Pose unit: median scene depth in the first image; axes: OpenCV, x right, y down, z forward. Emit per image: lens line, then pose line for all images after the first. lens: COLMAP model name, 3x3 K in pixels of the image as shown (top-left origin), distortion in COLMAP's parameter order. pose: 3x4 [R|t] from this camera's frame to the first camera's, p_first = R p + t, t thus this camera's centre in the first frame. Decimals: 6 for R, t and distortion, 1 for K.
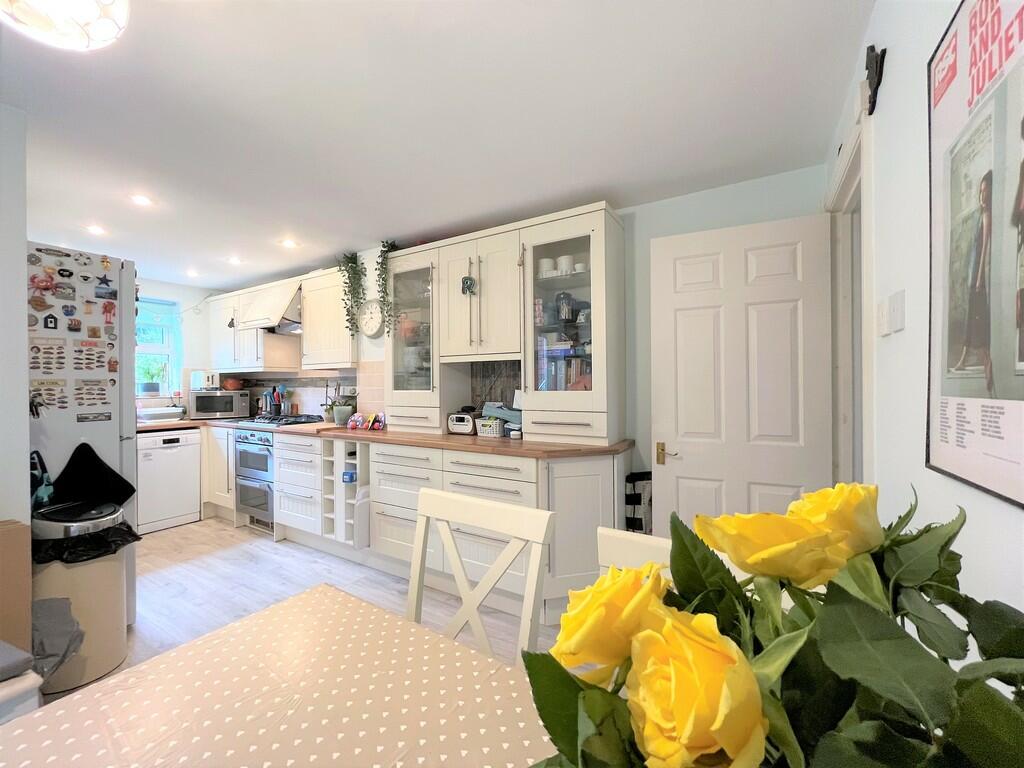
lens RADIAL K [[411.7, 0, 510.3], [0, 411.7, 386.2], [0, 0, 1]] dist [-0.002358, -0.000109]
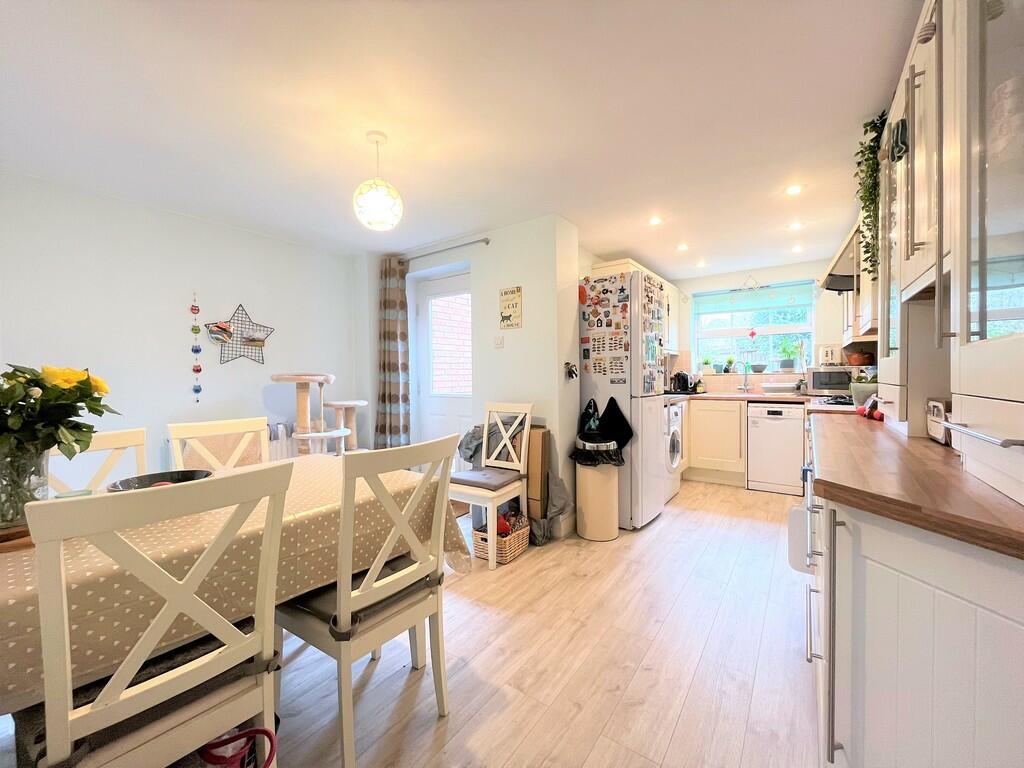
lens RADIAL K [[411.7, 0, 511.3], [0, 411.7, 384.4], [0, 0, 1]] dist [-0.002358, -0.000109]
pose [[-0.064861, 0.026582, -0.997540, 0.546696], [0.009685, 0.999615, 0.026007, 0.043988], [0.997847, -0.007974, -0.065093, 0.701181]]
